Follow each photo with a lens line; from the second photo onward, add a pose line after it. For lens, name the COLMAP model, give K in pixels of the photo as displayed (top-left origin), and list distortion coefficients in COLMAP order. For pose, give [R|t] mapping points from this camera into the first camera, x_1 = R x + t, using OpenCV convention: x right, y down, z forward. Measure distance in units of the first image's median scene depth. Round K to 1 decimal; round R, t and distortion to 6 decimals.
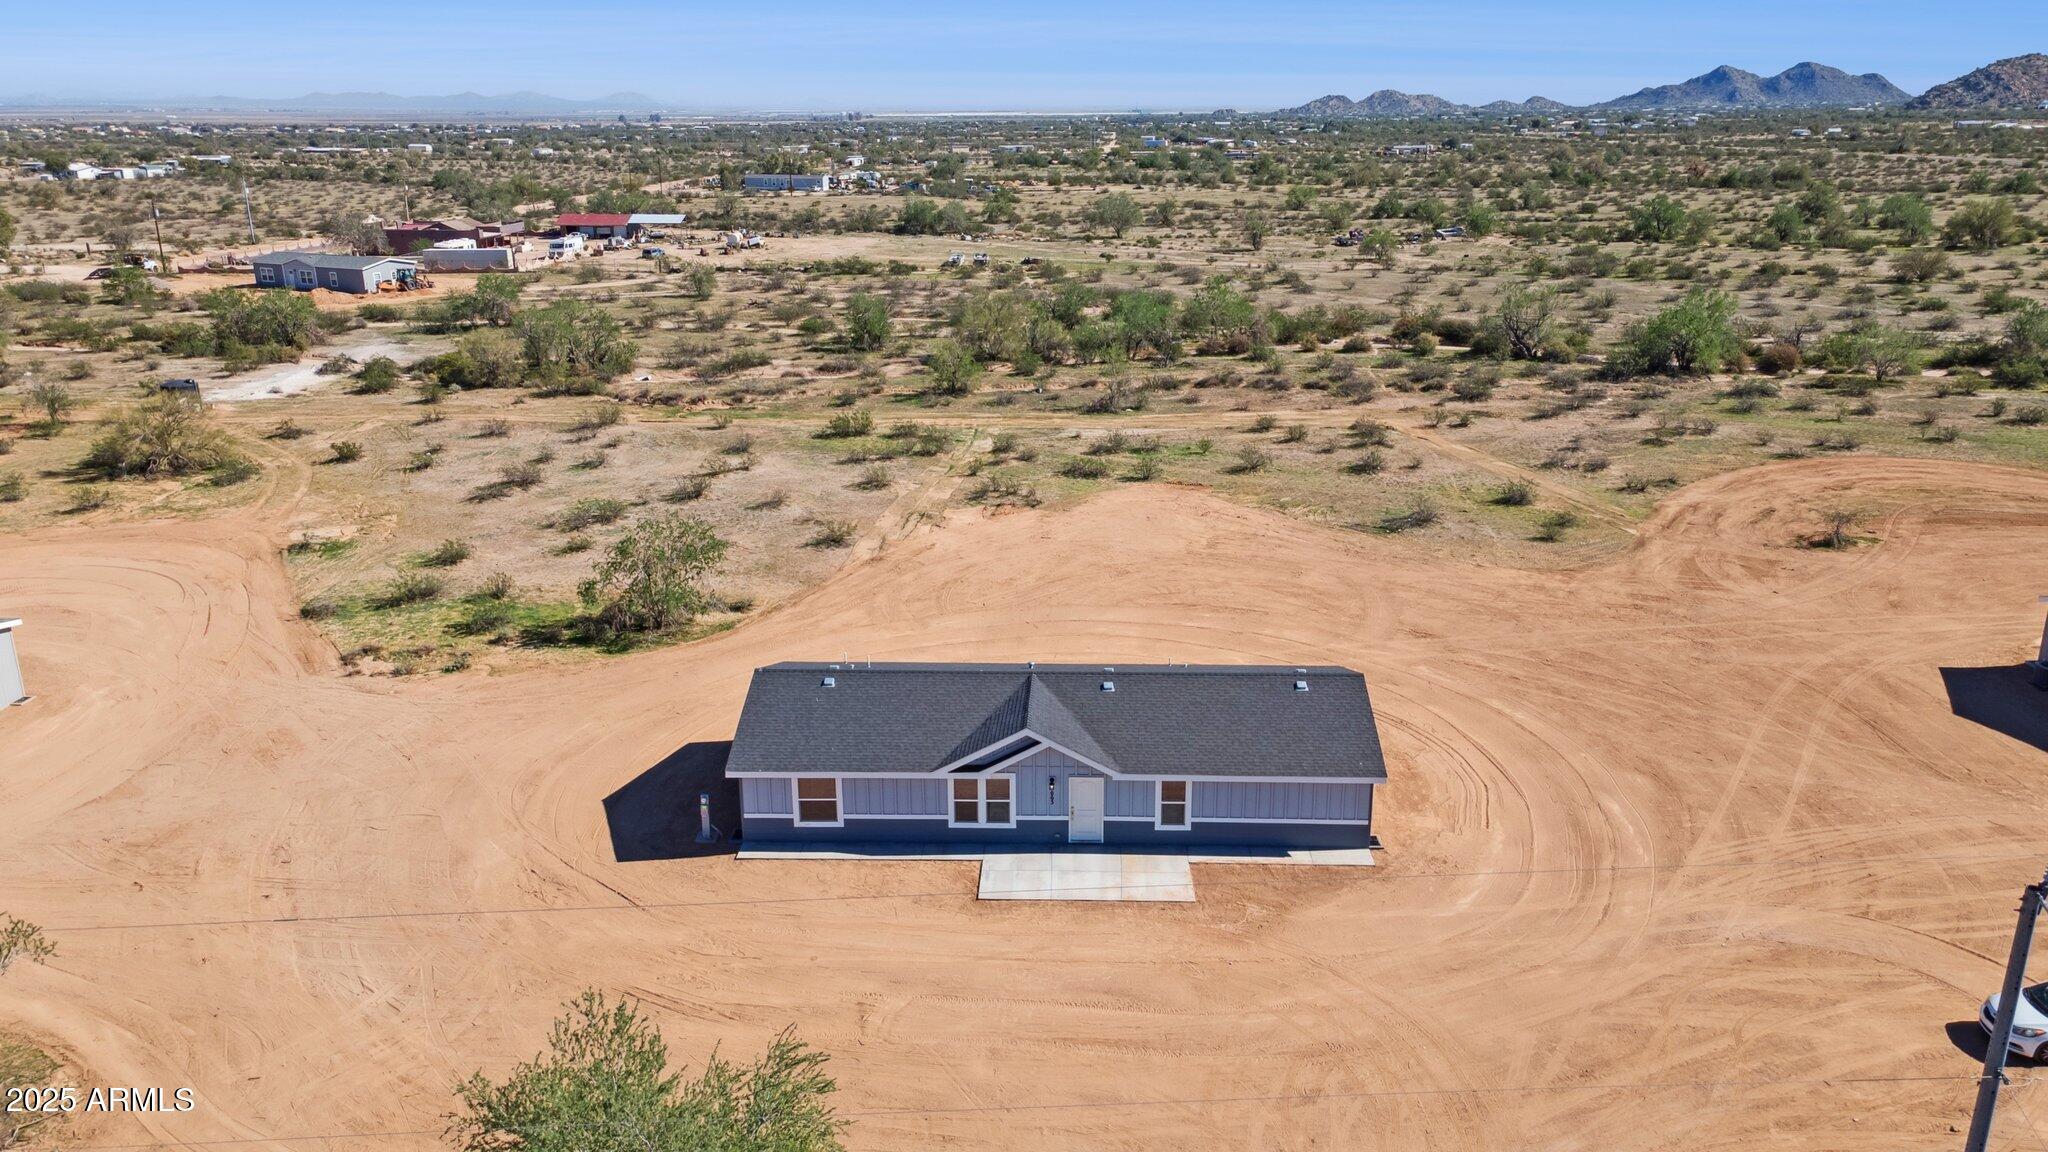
lens RADIAL K [[1489.5, 0, 1024.0], [0, 1489.5, 576.0], [0, 0, 1]] dist [0.044495, 0.006294]
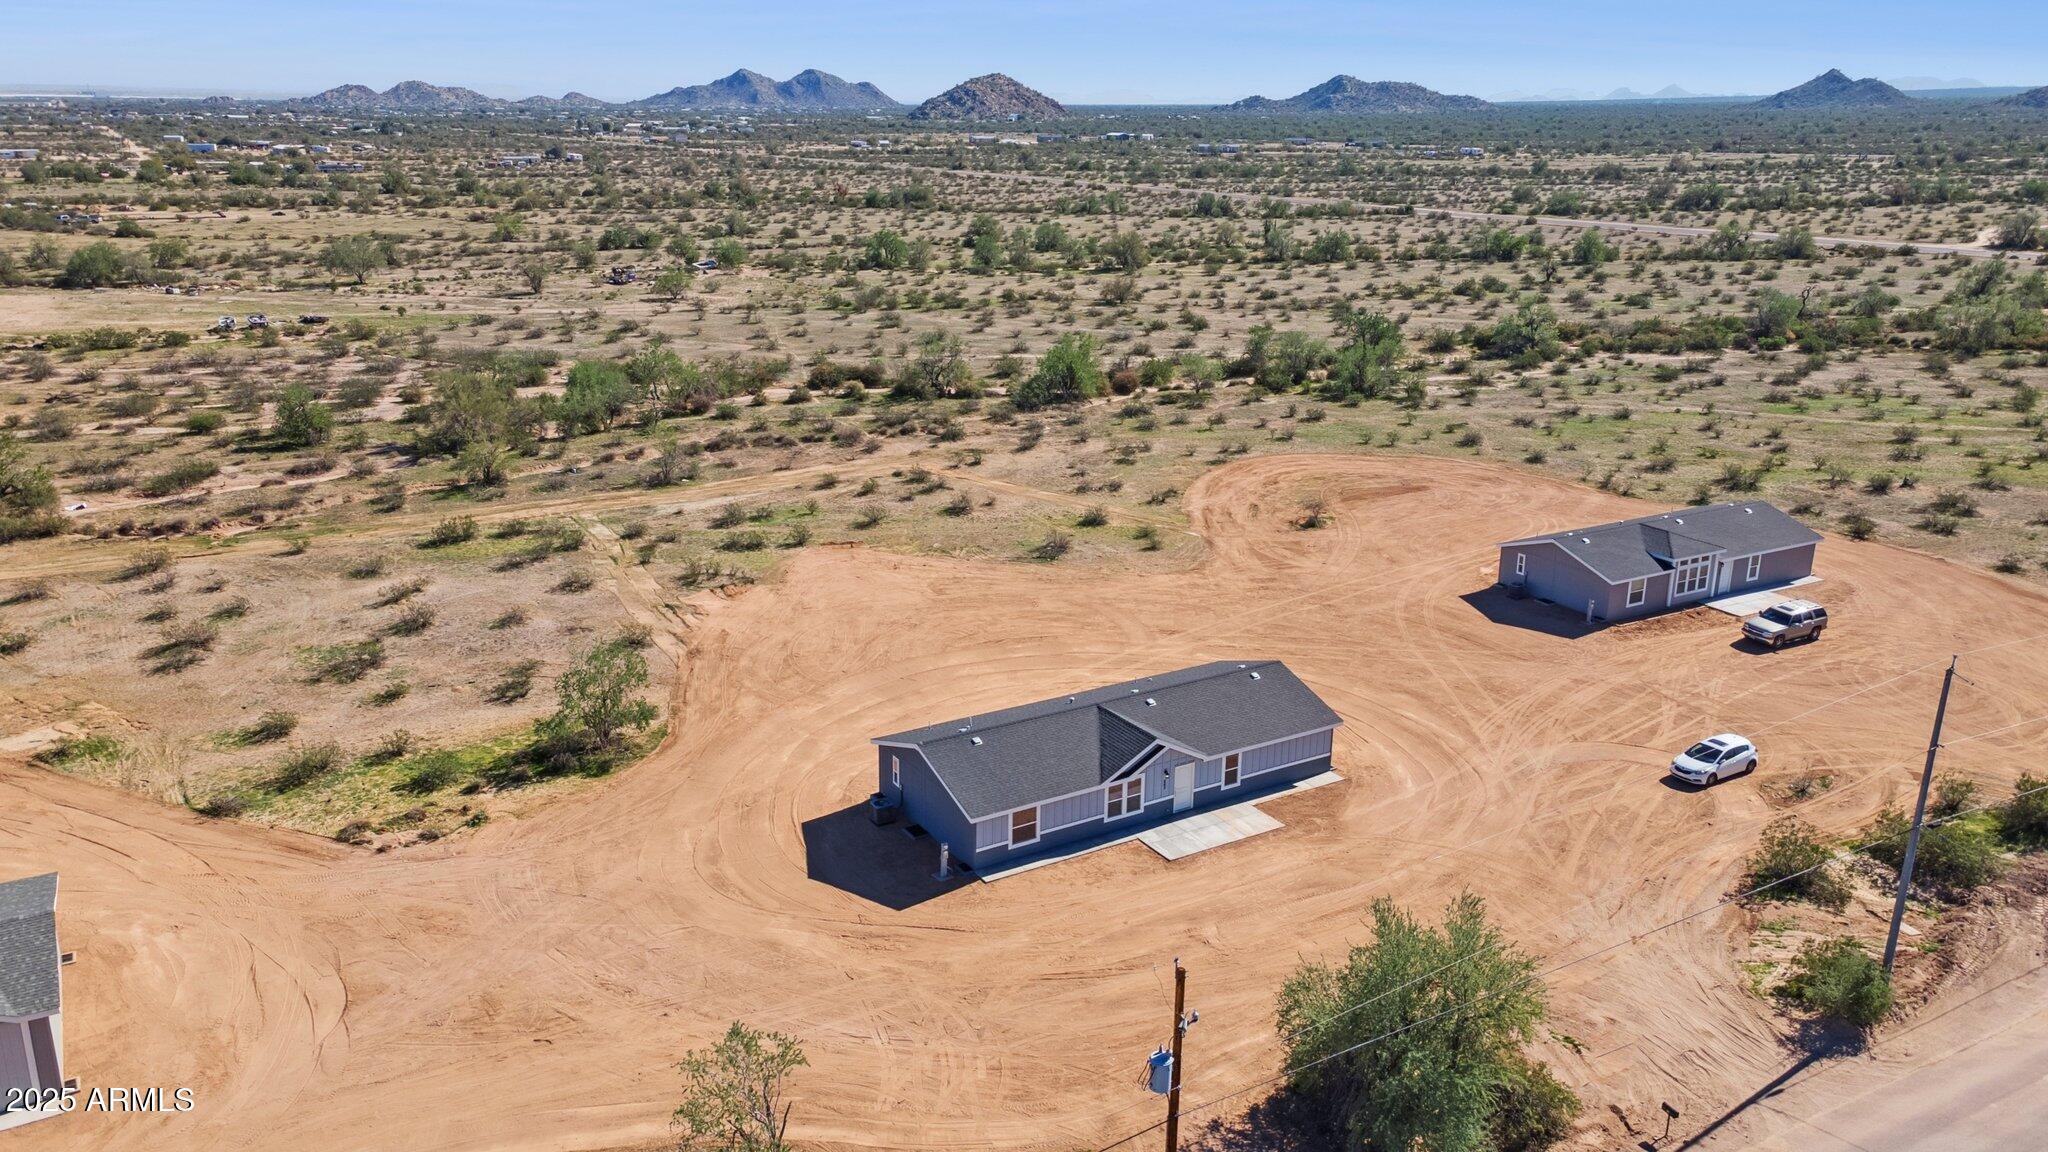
lens RADIAL K [[1554.5, 0, 1024.0], [0, 1554.5, 576.0], [0, 0, 1]] dist [0.035112, 0.000778]
pose [[0.830038, -0.151171, 0.536828, -0.276977], [0.154674, 0.987202, 0.038843, -0.040337], [-0.535830, 0.050792, 0.842797, -0.058927]]
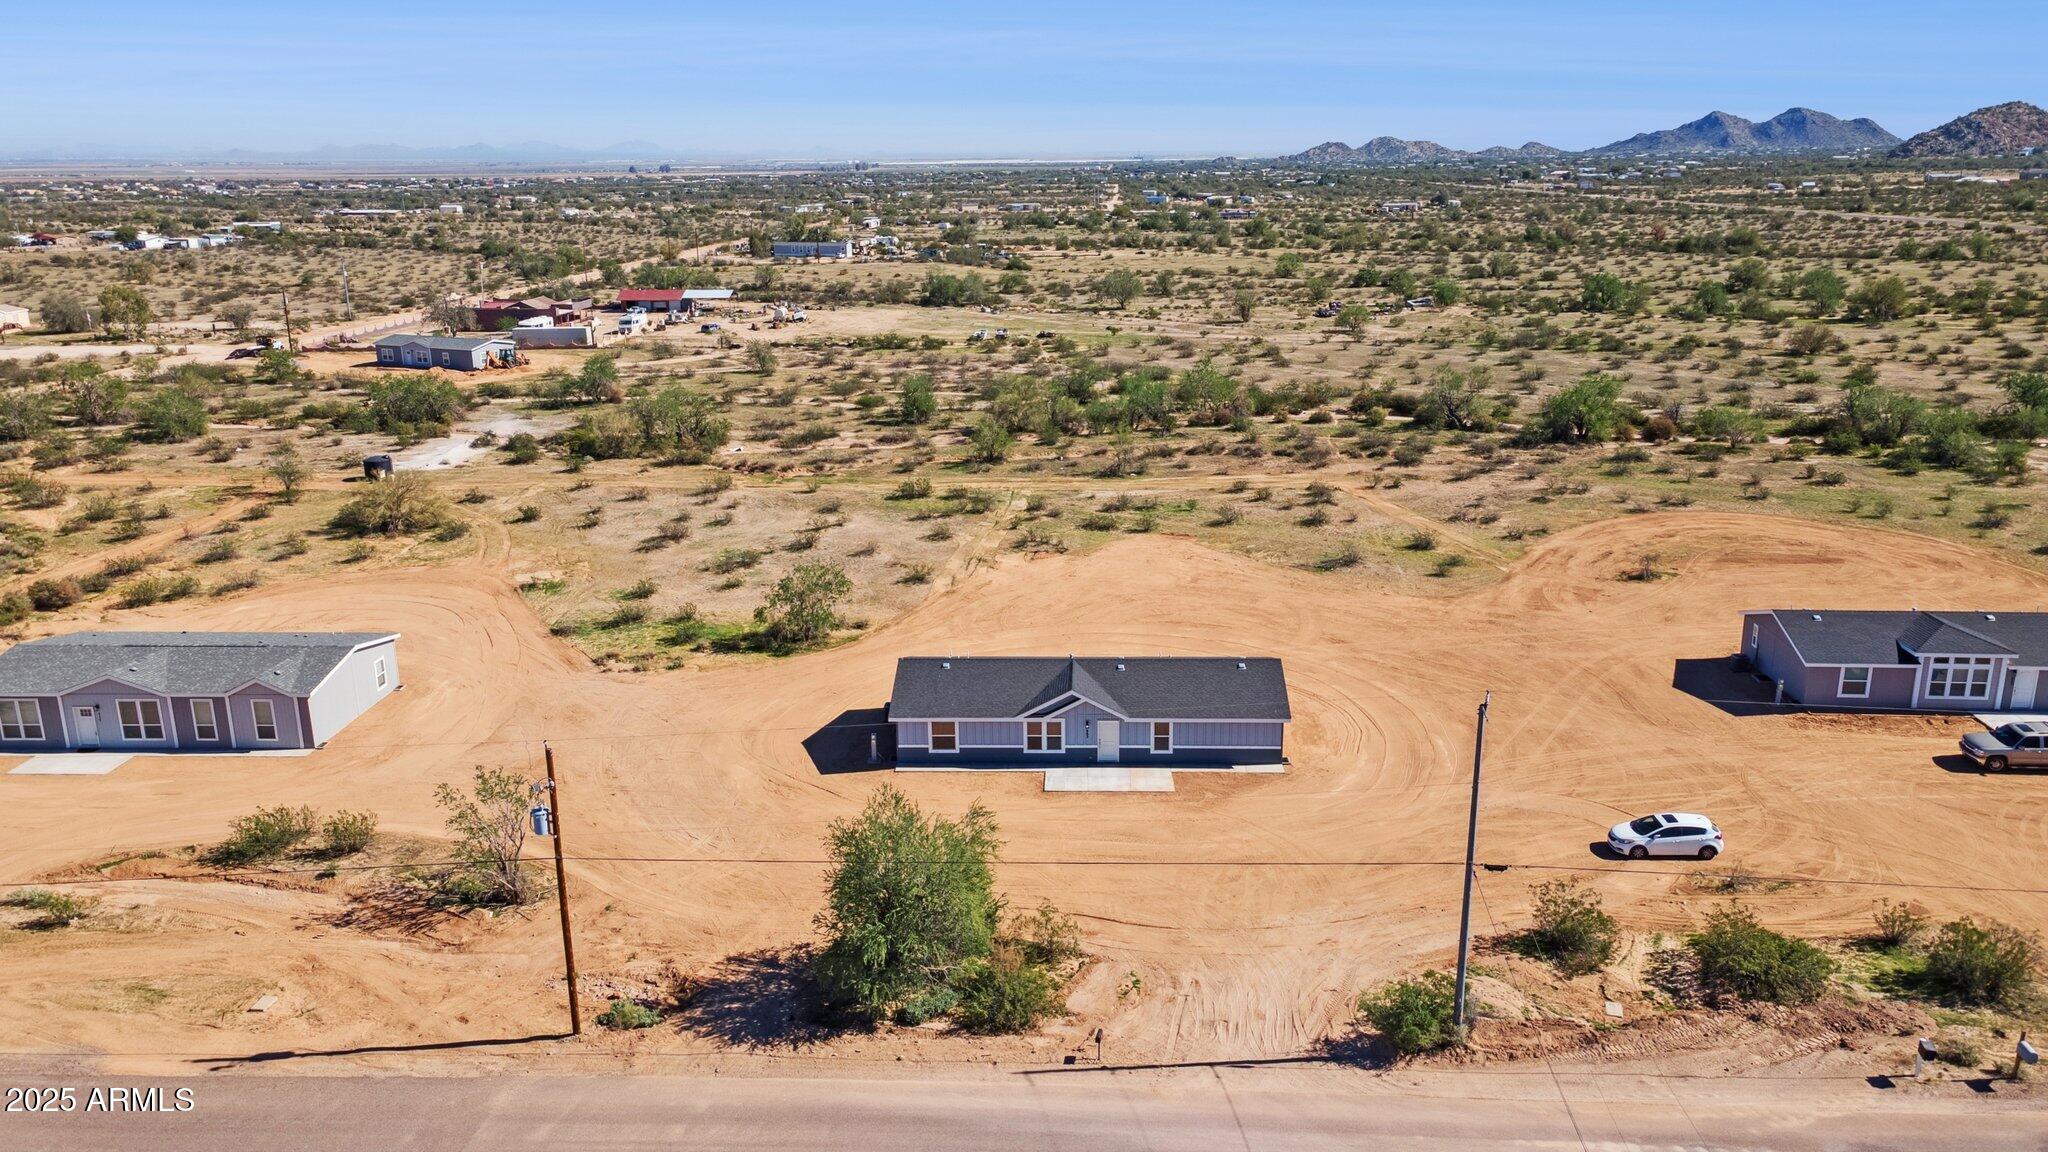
lens RADIAL K [[1489.5, 0, 1024.0], [0, 1489.5, 576.0], [0, 0, 1]] dist [0.044495, 0.006294]
pose [[0.999977, -0.005754, -0.003557, -0.014196], [0.005653, 0.999598, -0.027780, 0.006842], [0.003715, 0.027759, 0.999608, -0.206525]]
